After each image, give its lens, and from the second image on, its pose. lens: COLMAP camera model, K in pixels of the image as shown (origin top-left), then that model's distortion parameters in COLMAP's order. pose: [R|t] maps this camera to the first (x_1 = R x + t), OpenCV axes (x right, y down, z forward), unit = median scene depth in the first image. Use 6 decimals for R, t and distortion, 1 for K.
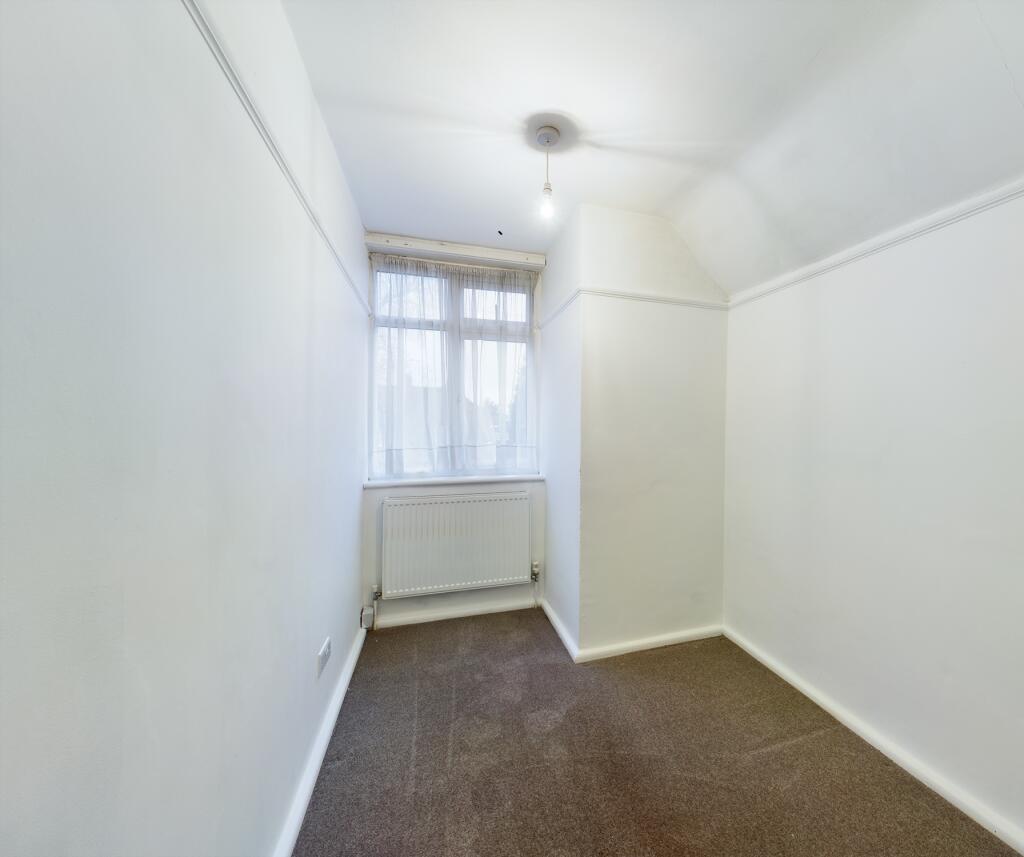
lens RADIAL K [[484.0, 0, 511.5], [0, 484.0, 430.8], [0, 0, 1]] dist [-0.000681, 0.000008]
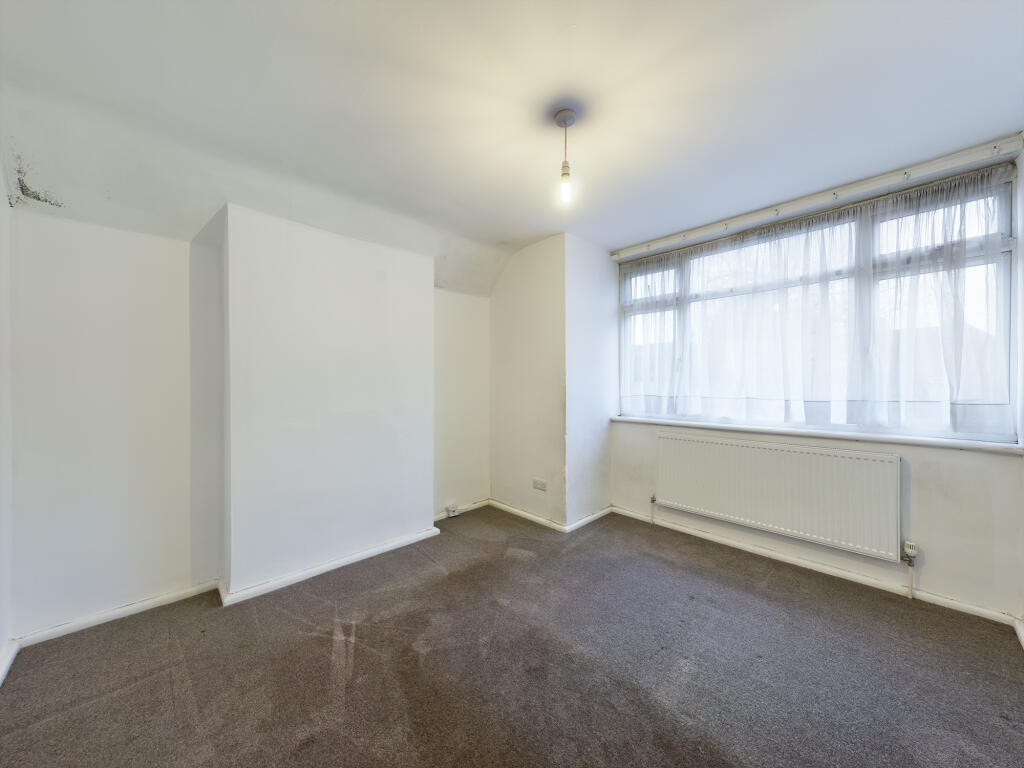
lens RADIAL K [[377.4, 0, 518.2], [0, 377.4, 389.3], [0, 0, 1]] dist [-0.001573, -0.000224]
pose [[0.384028, 0.011237, -0.923253, 0.382221], [0.004307, 0.999893, 0.013961, 0.000654], [0.923312, -0.009338, 0.383938, 0.144808]]
